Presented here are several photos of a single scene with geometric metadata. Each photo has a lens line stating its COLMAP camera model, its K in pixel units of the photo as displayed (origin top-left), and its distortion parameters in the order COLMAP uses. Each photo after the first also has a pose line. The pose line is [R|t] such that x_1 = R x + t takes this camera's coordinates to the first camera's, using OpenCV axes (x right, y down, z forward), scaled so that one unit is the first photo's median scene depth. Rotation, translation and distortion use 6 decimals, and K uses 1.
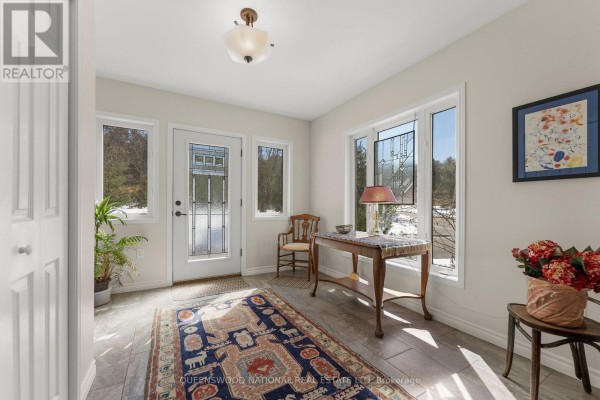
lens RADIAL K [[246.8, 0, 299.6], [0, 246.8, 203.4], [0, 0, 1]] dist [-0.001391, 0.000150]
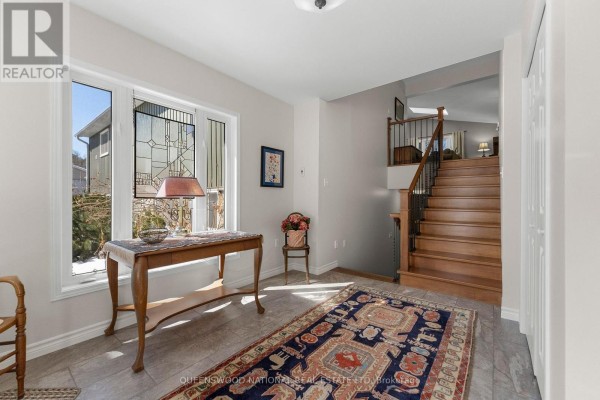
lens RADIAL K [[246.8, 0, 298.7], [0, 246.8, 199.4], [0, 0, 1]] dist [-0.001391, 0.000150]
pose [[-0.372214, -0.011813, 0.928072, -0.911804], [-0.014913, 0.999866, 0.006746, -0.009692], [-0.928027, -0.011330, -0.372341, 1.407569]]
